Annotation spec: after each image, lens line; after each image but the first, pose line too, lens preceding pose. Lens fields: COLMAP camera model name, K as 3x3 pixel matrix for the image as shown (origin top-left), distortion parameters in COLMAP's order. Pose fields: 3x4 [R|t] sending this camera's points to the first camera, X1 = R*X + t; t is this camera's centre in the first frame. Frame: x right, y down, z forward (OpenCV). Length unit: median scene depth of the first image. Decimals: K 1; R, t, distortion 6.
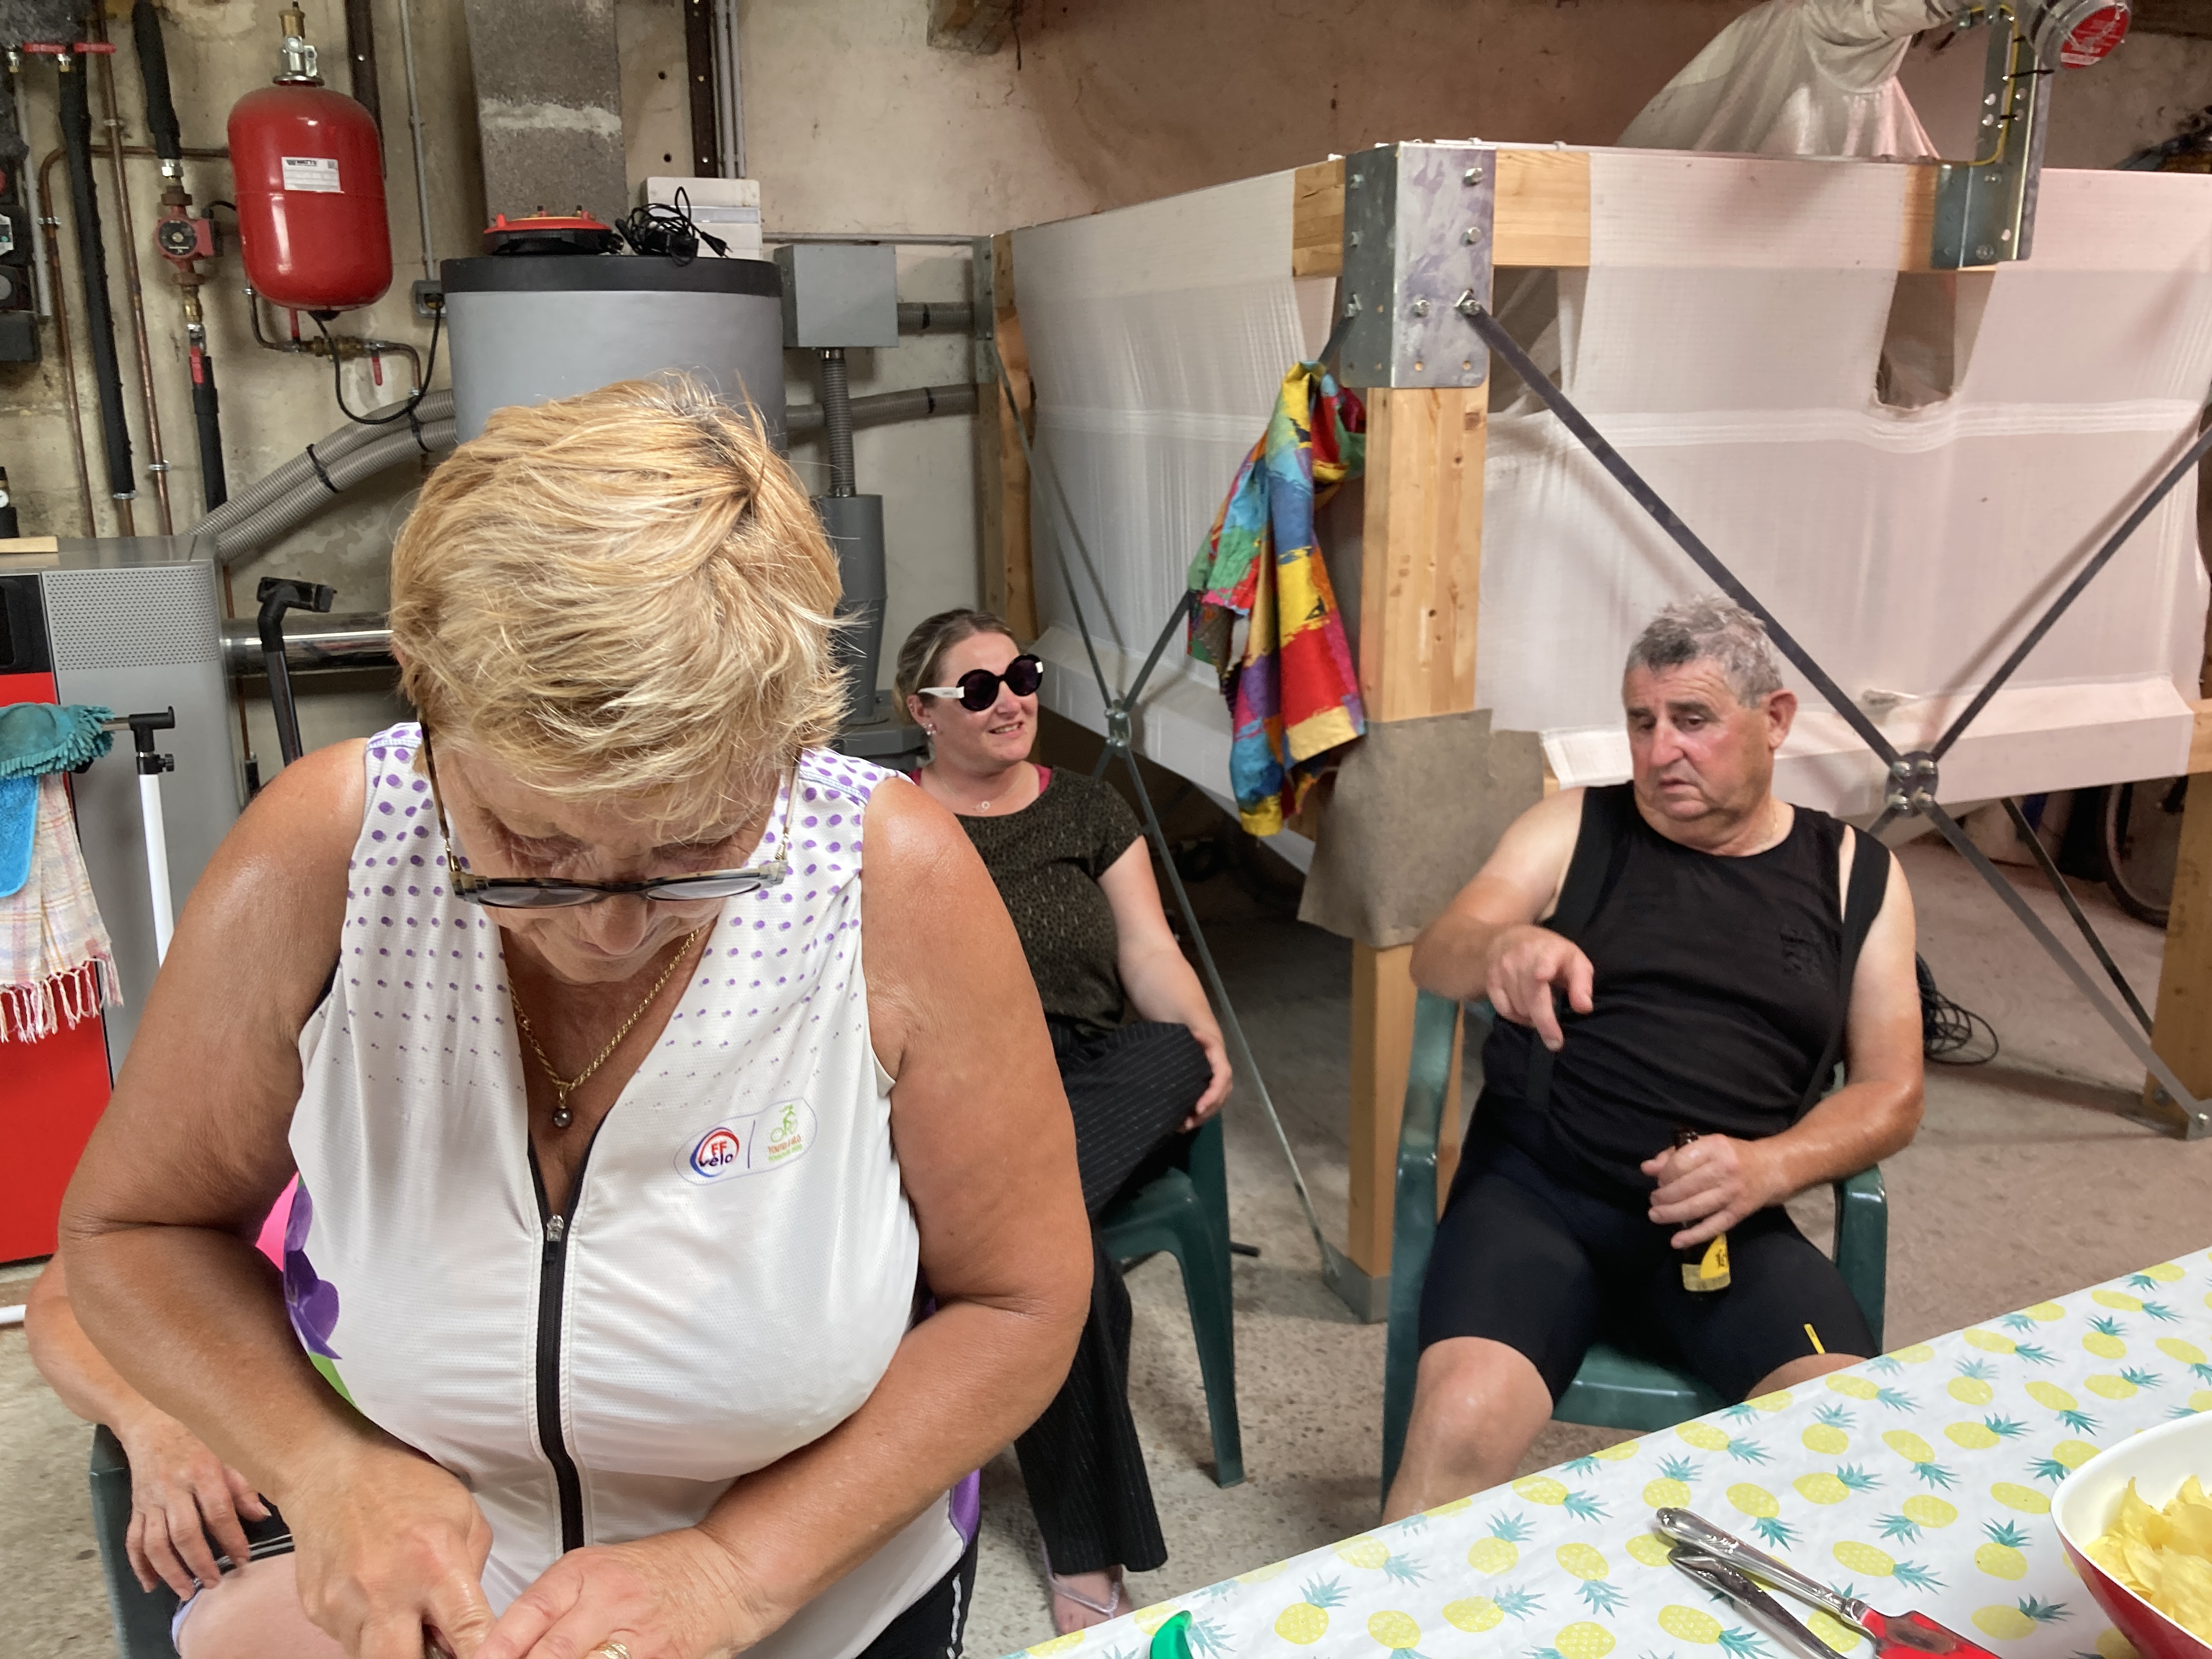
lens RADIAL K [[1889.8, 0, 1110.0], [0, 1889.8, 815.6], [0, 0, 1]] dist [0.015420, -0.017770]
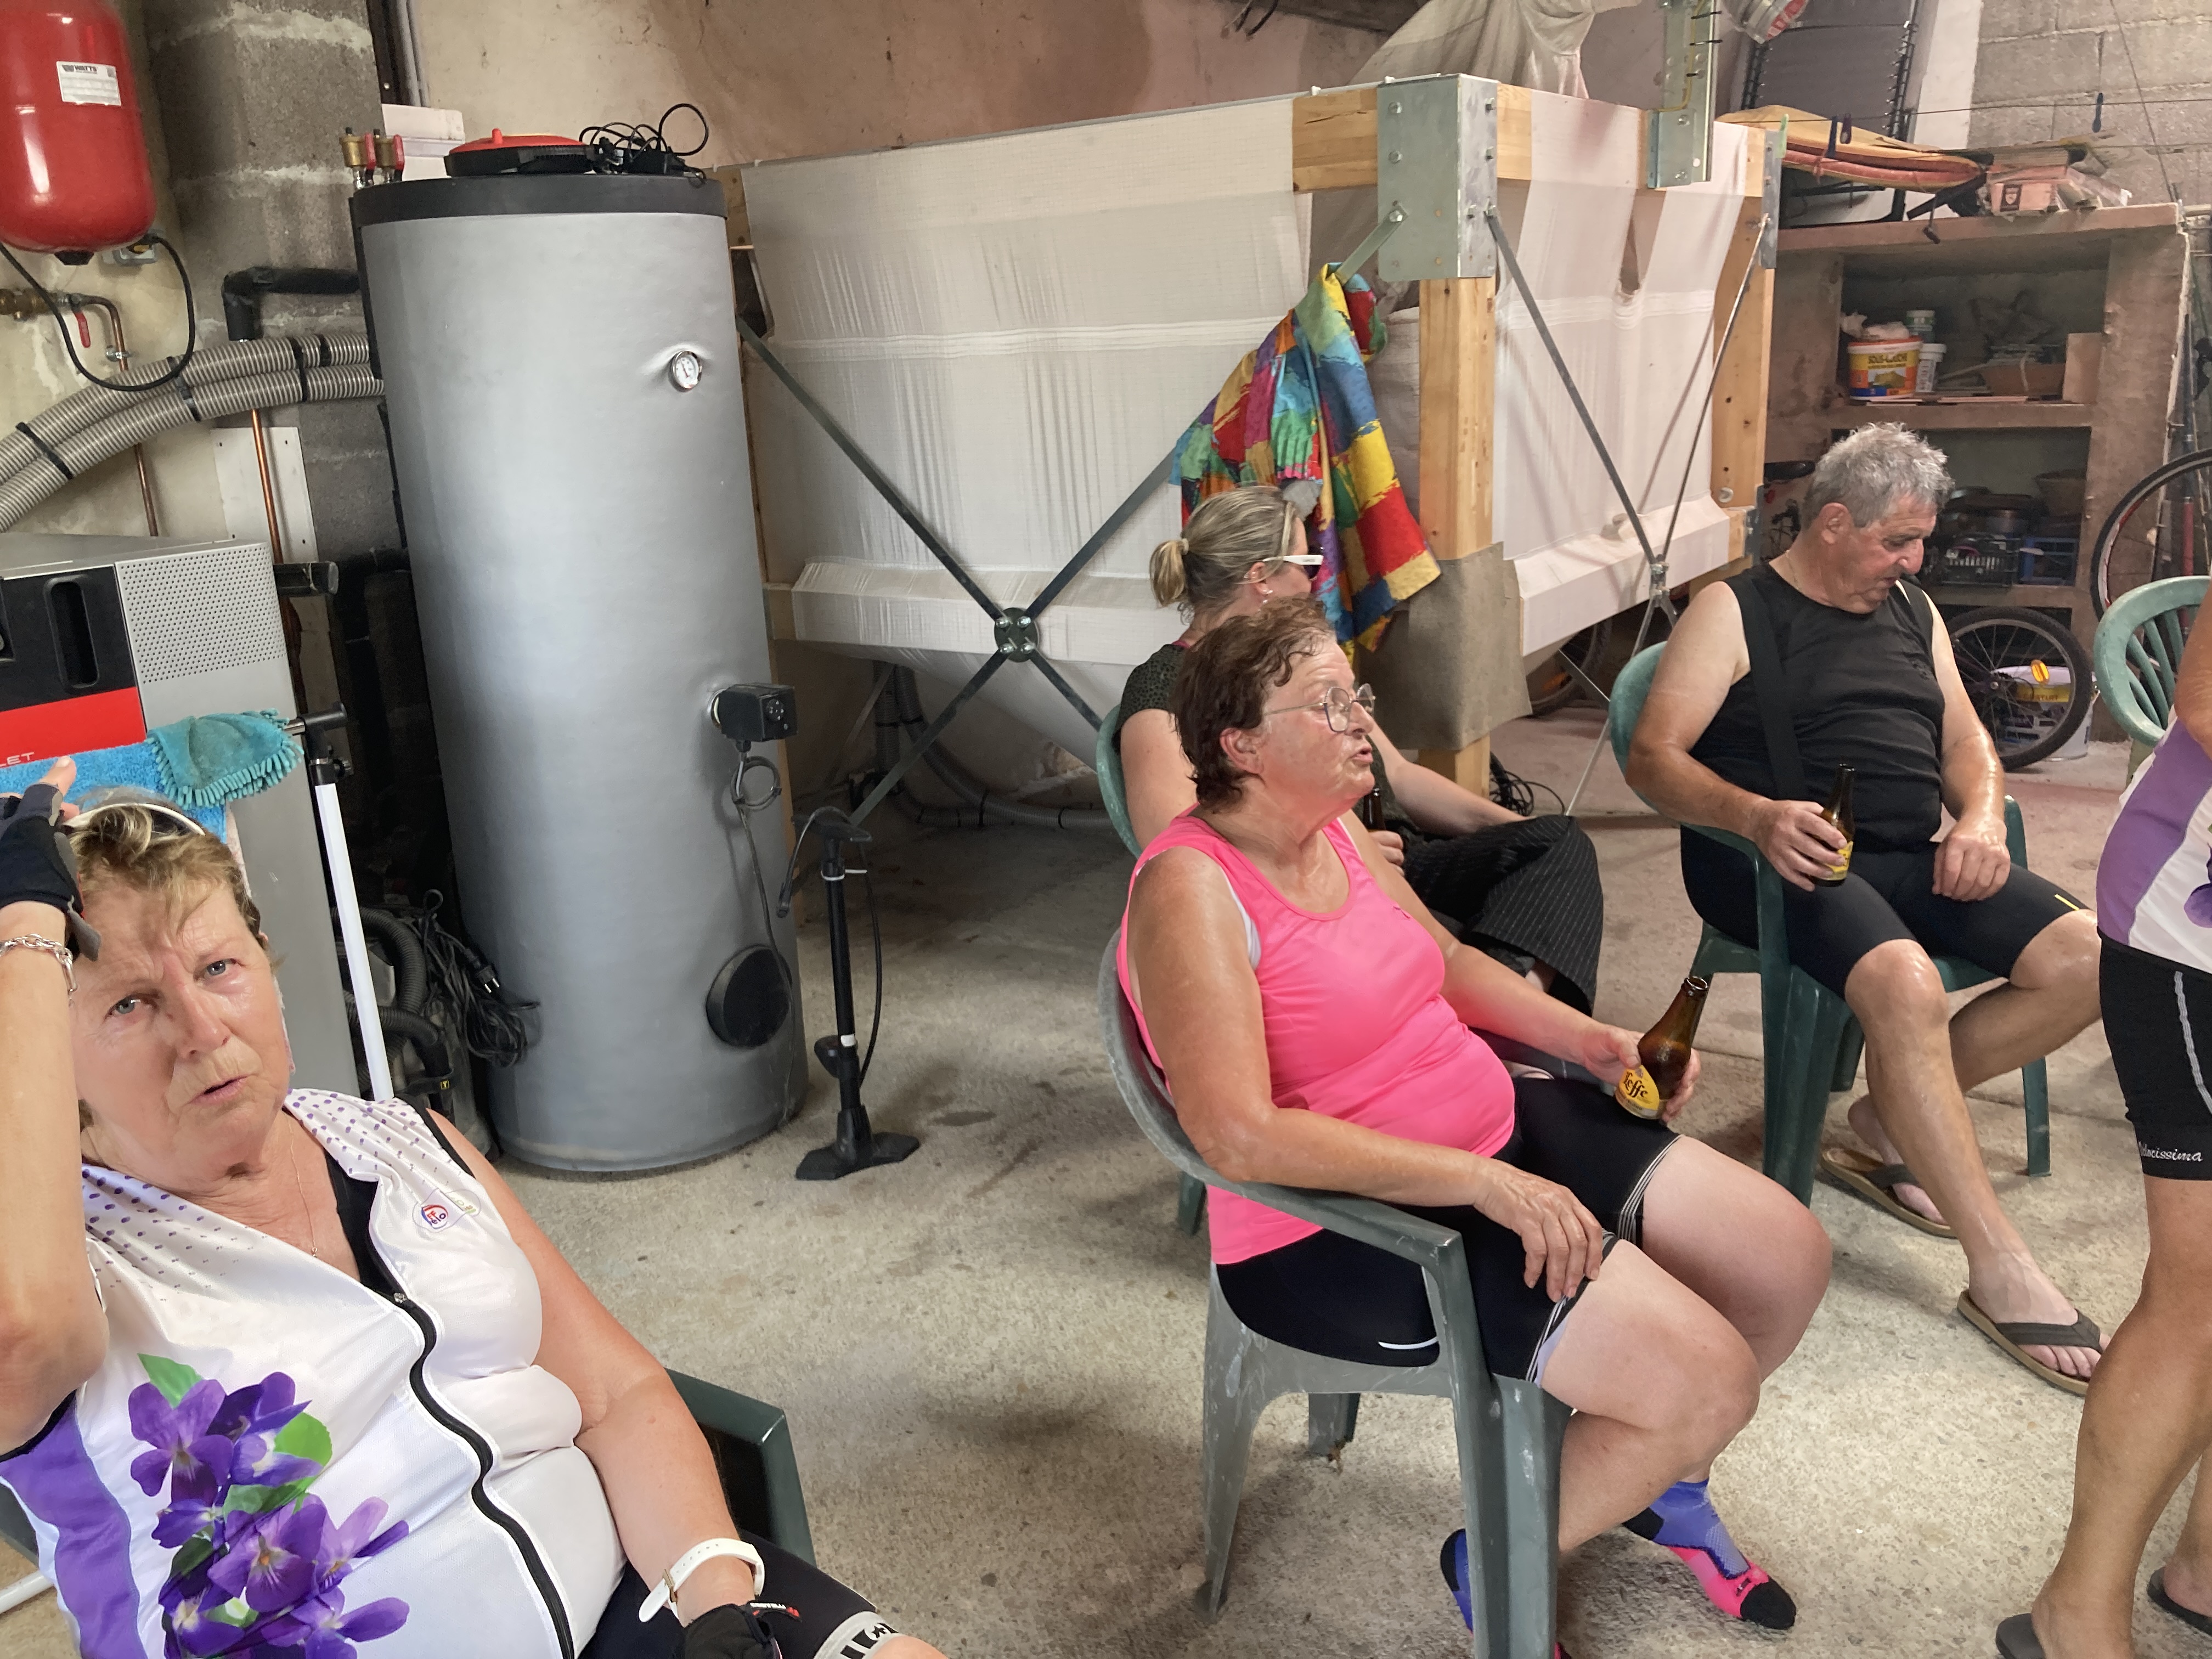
lens RADIAL K [[1889.8, 0, 1124.6], [0, 1889.8, 832.6], [0, 0, 1]] dist [0.015420, -0.017770]
pose [[0.825119, -0.178339, 0.536073, -0.519935], [0.172450, 0.983089, 0.061618, 0.007933], [-0.537997, 0.041603, 0.841920, 0.076065]]
